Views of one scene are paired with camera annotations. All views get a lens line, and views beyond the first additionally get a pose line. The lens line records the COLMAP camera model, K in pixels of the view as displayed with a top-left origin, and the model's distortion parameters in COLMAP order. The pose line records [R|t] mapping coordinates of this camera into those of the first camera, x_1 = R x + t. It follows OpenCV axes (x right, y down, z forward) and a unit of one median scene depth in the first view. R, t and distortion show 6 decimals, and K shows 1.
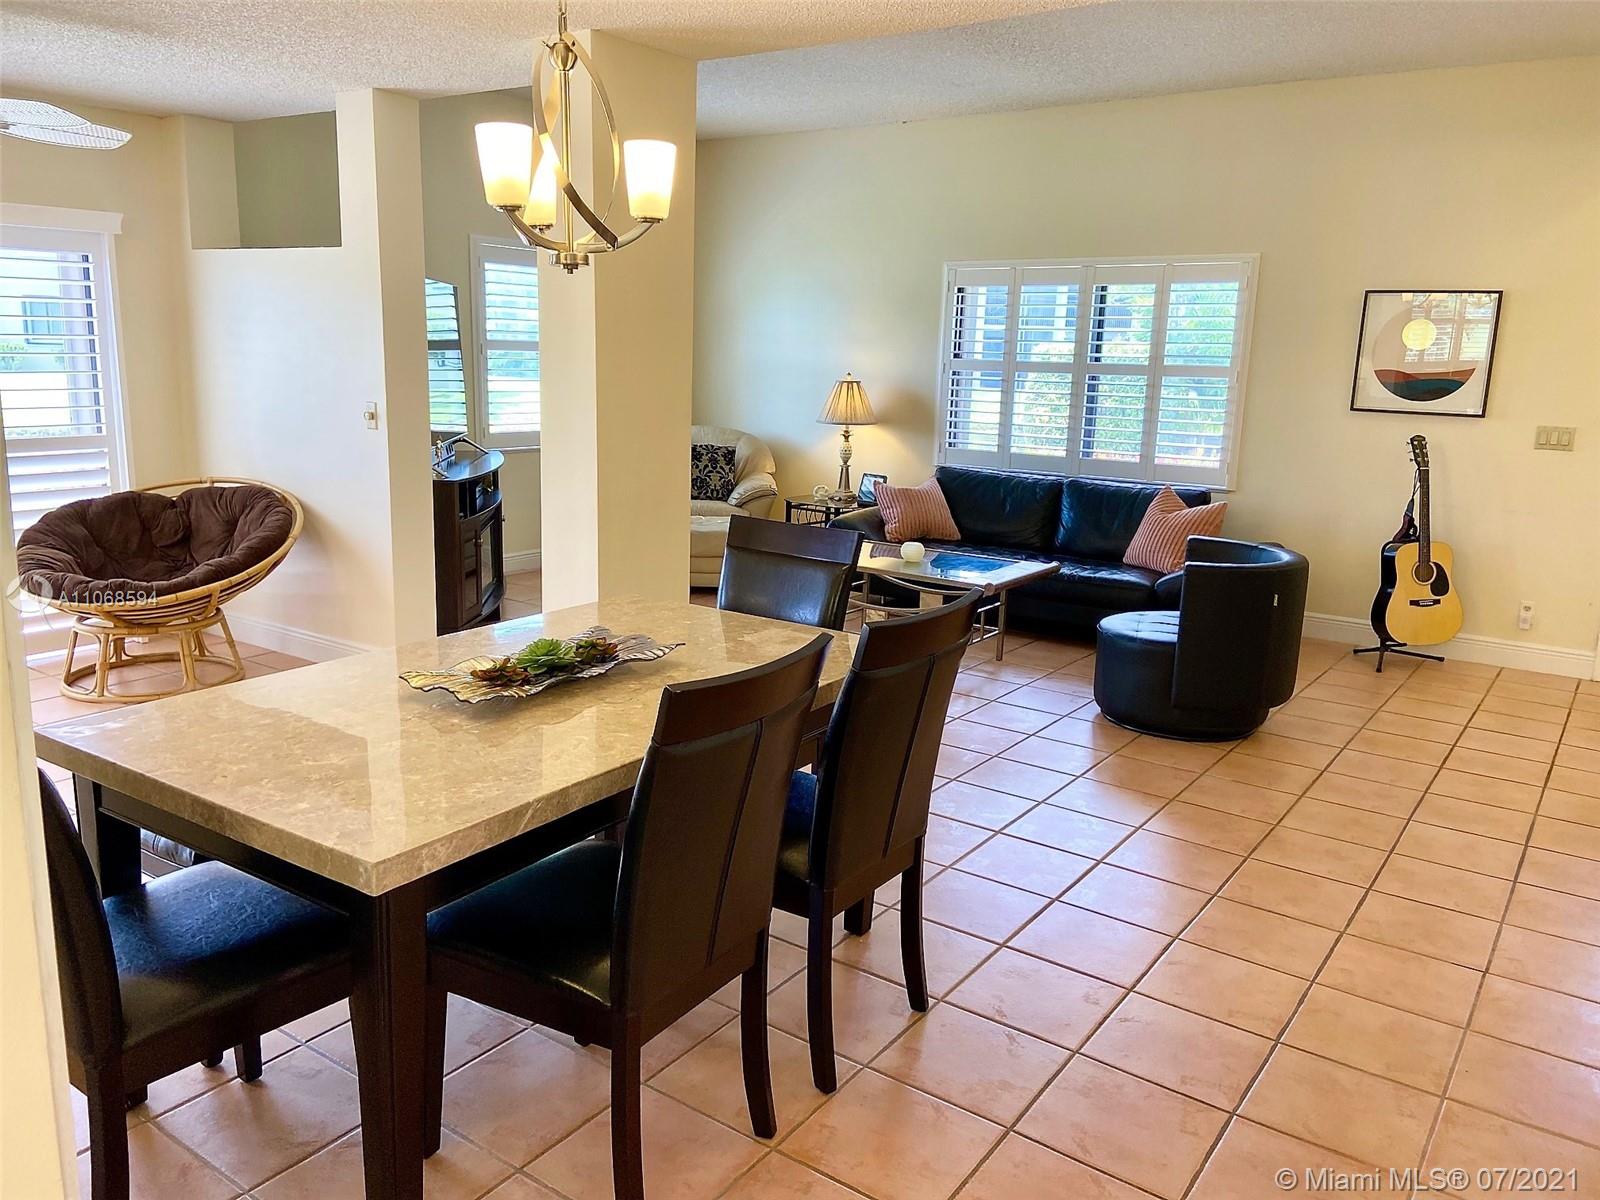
lens RADIAL K [[1208.9, 0, 800.1], [0, 1208.9, 599.4], [0, 0, 1]] dist [-0.001674, -0.003322]
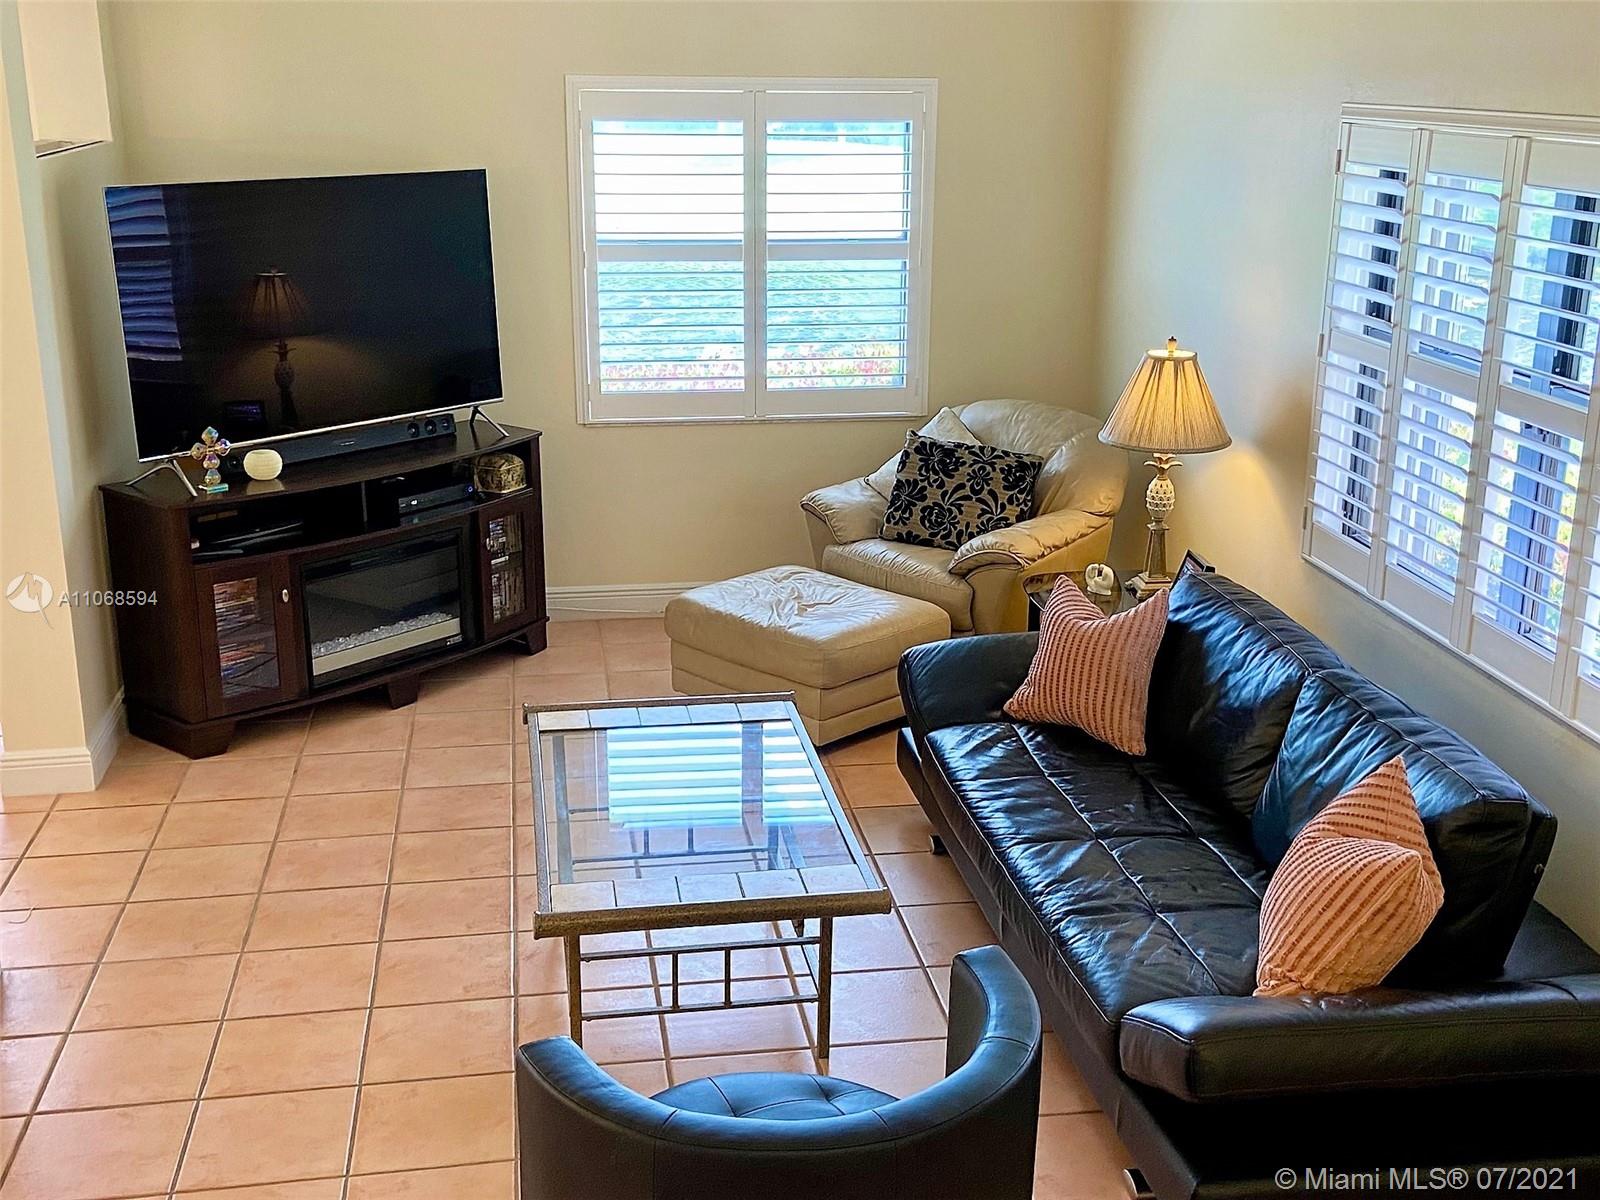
lens RADIAL K [[1835.6, 0, 799.6], [0, 1835.6, 605.4], [0, 0, 1]] dist [0.133059, 0.000000]
pose [[0.704528, 0.186609, -0.684703, 0.469661], [-0.139823, 0.982398, 0.123871, -0.157571], [0.695766, 0.008466, 0.718218, 0.372282]]
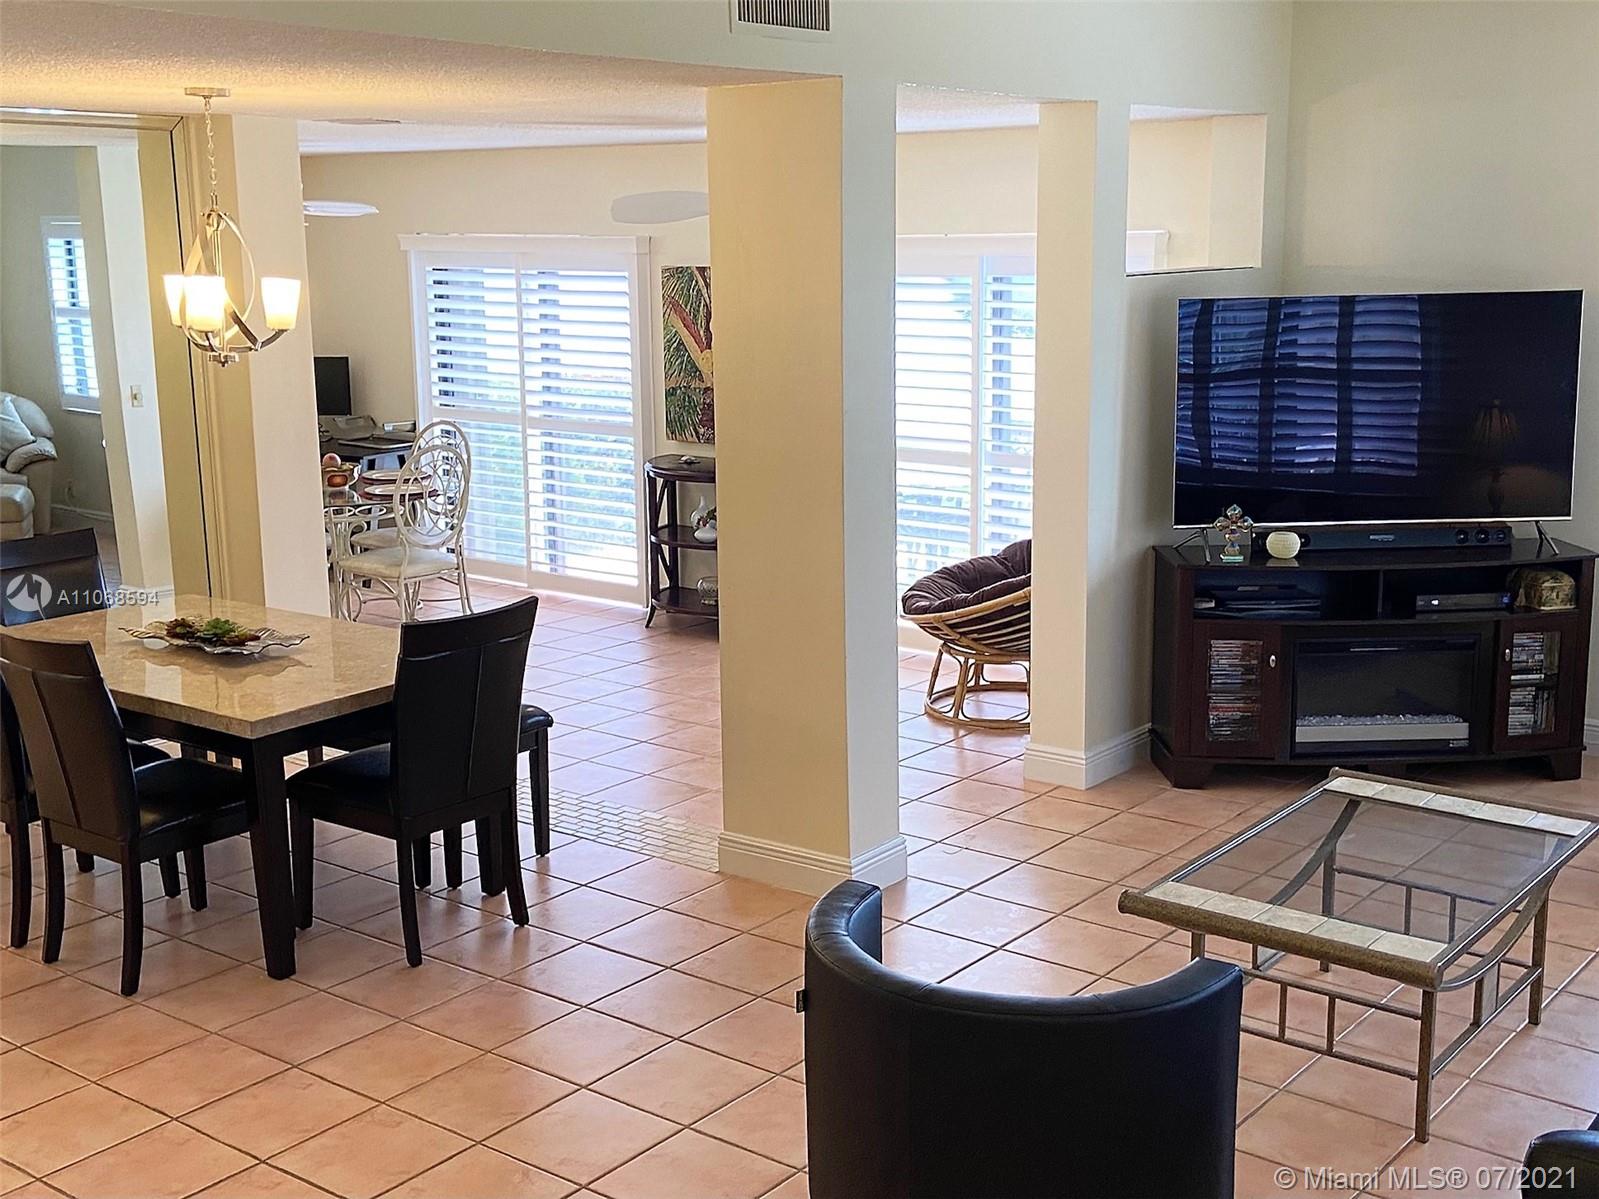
lens RADIAL K [[1834.5, 0, 800.1], [0, 1834.5, 593.7], [0, 0, 1]] dist [0.133059, 0.000000]
pose [[-0.043041, 0.178739, -0.982955, 0.644248], [-0.203369, 0.961700, 0.183779, -0.180223], [0.978156, 0.207812, -0.005042, 0.571365]]
